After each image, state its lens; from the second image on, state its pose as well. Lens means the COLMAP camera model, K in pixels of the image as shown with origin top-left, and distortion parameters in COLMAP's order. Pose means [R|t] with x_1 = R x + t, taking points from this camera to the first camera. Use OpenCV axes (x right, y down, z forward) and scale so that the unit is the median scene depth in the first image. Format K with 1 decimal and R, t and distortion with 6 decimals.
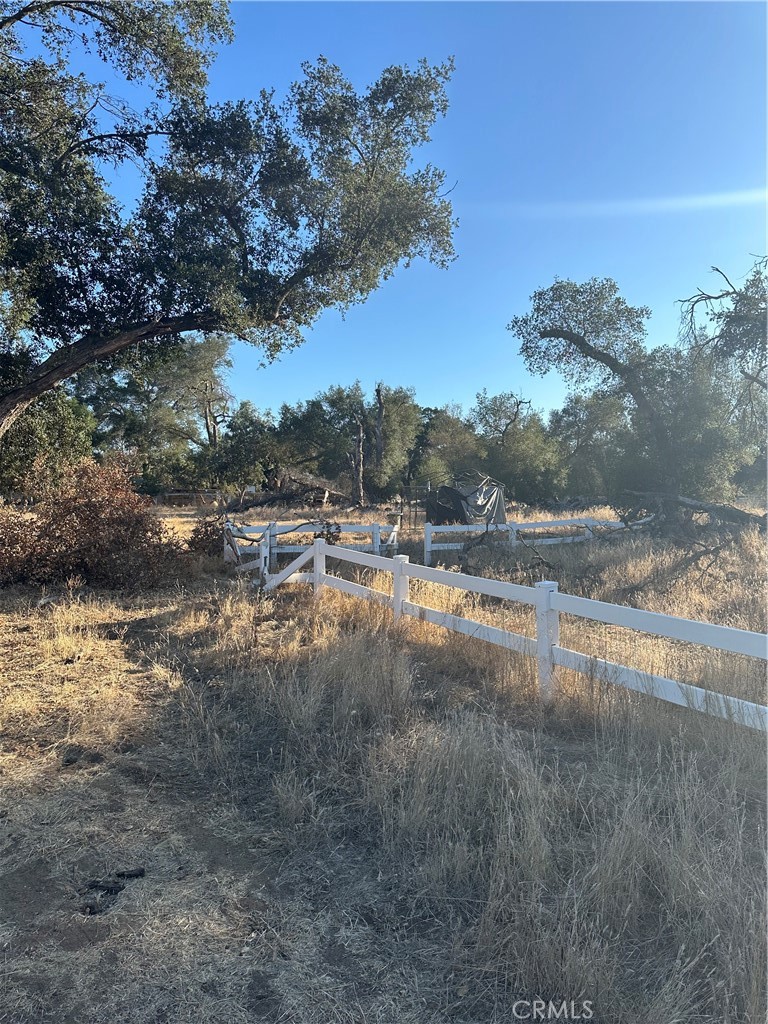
lens RADIAL K [[789.5, 0, 402.4], [0, 789.5, 512.1], [0, 0, 1]] dist [0.170058, -0.309844]
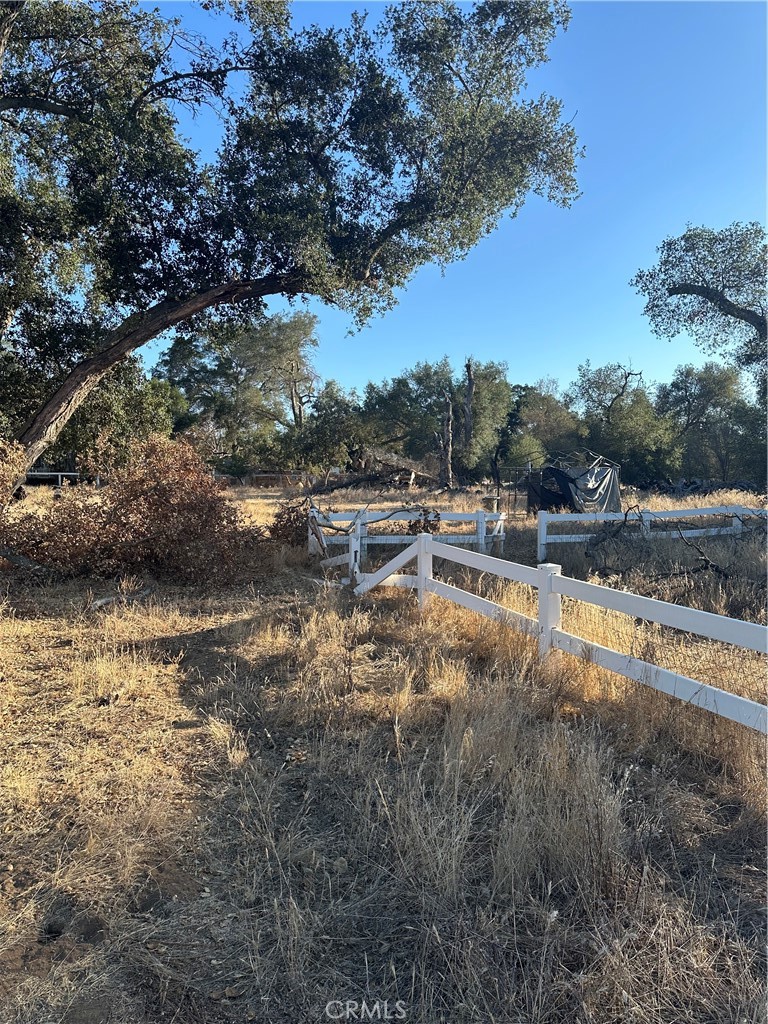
lens RADIAL K [[789.5, 0, 402.4], [0, 789.5, 512.1], [0, 0, 1]] dist [0.170058, -0.309844]
pose [[0.994632, 0.007683, -0.103189, -0.025789], [-0.005209, 0.999693, 0.024227, -0.003799], [0.103344, -0.023559, 0.994367, 0.118209]]
